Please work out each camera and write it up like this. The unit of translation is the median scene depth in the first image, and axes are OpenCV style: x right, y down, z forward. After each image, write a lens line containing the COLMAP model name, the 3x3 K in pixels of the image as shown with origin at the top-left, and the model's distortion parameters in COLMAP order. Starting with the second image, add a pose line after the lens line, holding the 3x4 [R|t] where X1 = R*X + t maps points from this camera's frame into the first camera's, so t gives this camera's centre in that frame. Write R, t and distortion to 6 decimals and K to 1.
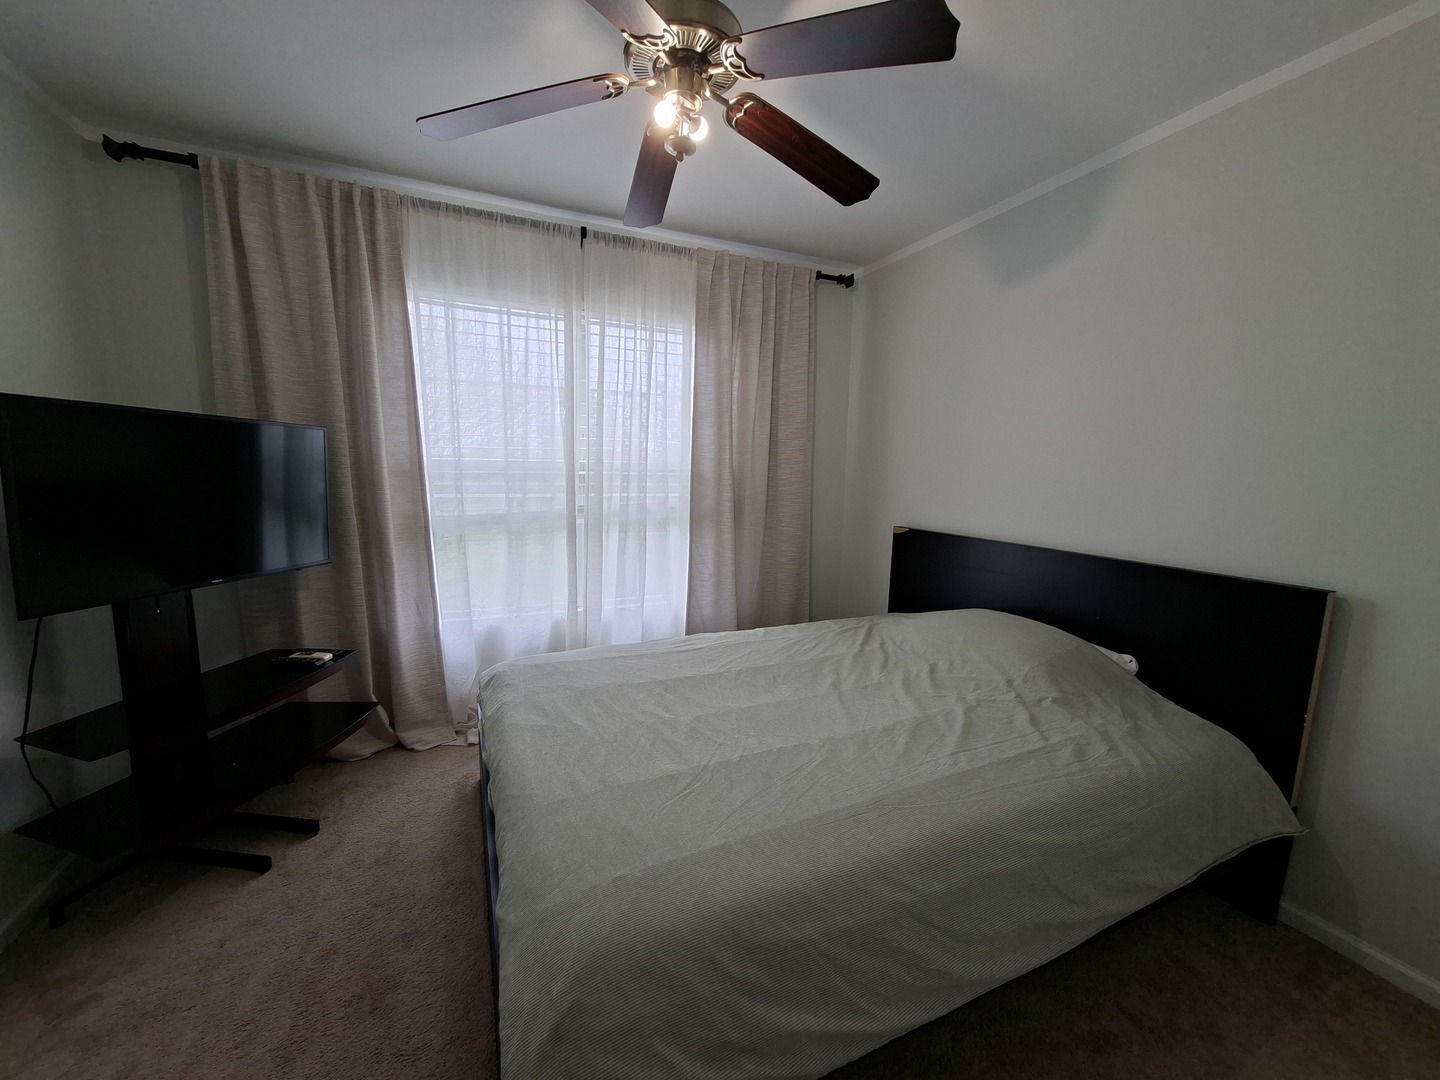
lens RADIAL K [[568.2, 0, 715.6], [0, 568.2, 540.5], [0, 0, 1]] dist [0.001545, -0.000113]
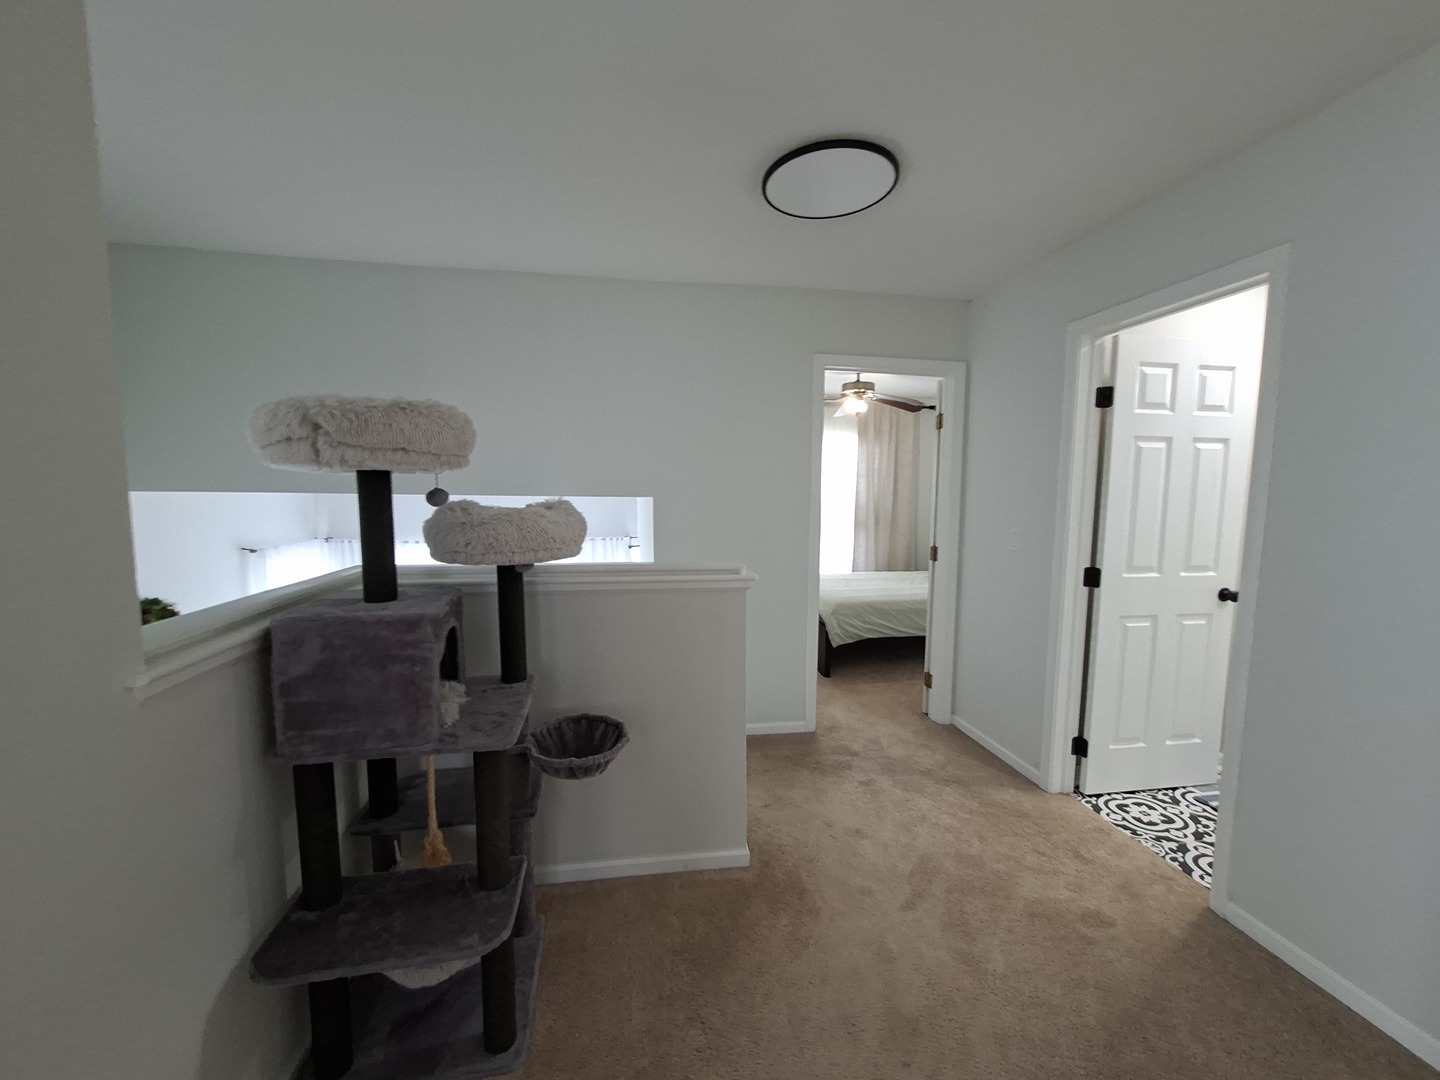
lens RADIAL K [[568.2, 0, 728.6], [0, 568.2, 539.5], [0, 0, 1]] dist [0.001545, -0.000113]
pose [[0.972164, 0.010116, -0.234083, -0.000792], [-0.023729, 0.998182, -0.055412, 0.145720], [0.233097, 0.059425, 0.970636, -1.172599]]
